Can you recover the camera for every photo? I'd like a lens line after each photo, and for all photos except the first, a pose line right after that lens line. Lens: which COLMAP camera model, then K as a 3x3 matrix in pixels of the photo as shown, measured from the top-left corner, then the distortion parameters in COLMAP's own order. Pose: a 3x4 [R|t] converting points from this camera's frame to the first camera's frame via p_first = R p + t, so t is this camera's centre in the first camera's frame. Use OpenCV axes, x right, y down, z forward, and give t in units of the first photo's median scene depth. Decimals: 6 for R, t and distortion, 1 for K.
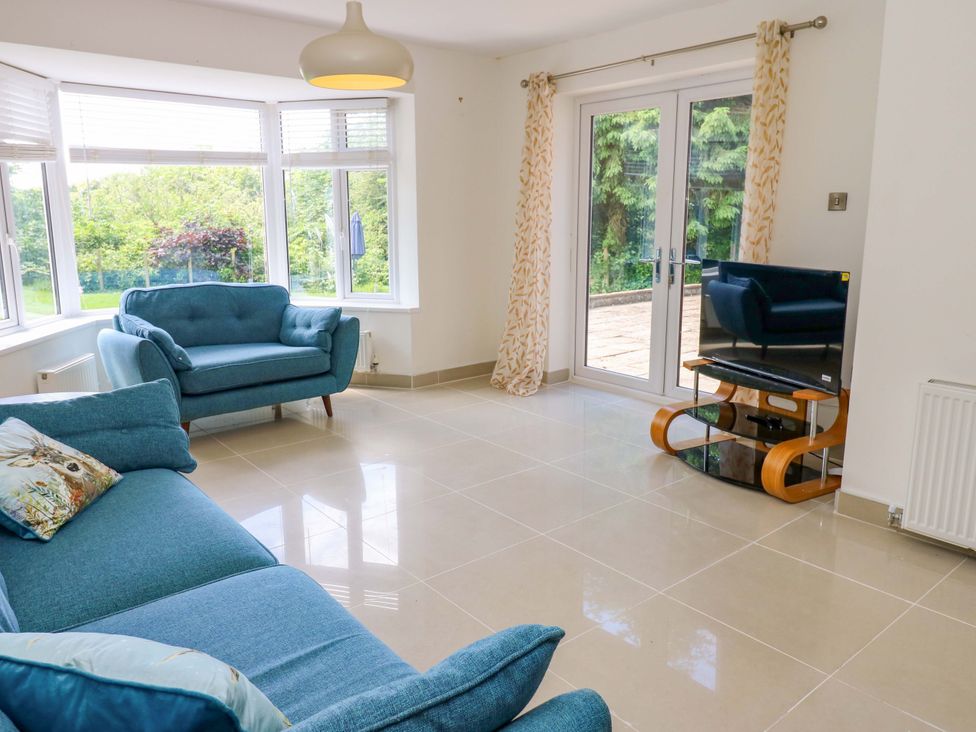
lens RADIAL K [[707.8, 0, 493.9], [0, 707.8, 349.0], [0, 0, 1]] dist [0.004429, -0.007323]
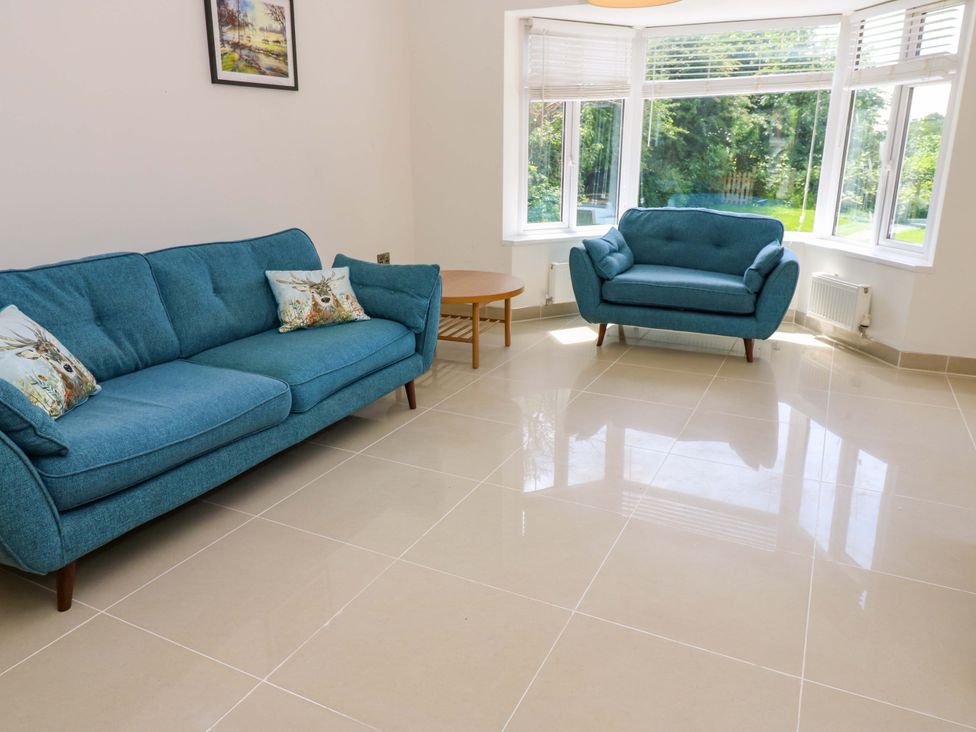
lens RADIAL K [[707.8, 0, 498.6], [0, 707.8, 348.7], [0, 0, 1]] dist [0.004429, -0.007323]
pose [[0.408534, 0.250912, -0.877578, 0.387788], [-0.172253, 0.965391, 0.195831, -0.041579], [0.896342, 0.071162, 0.437616, 0.253986]]
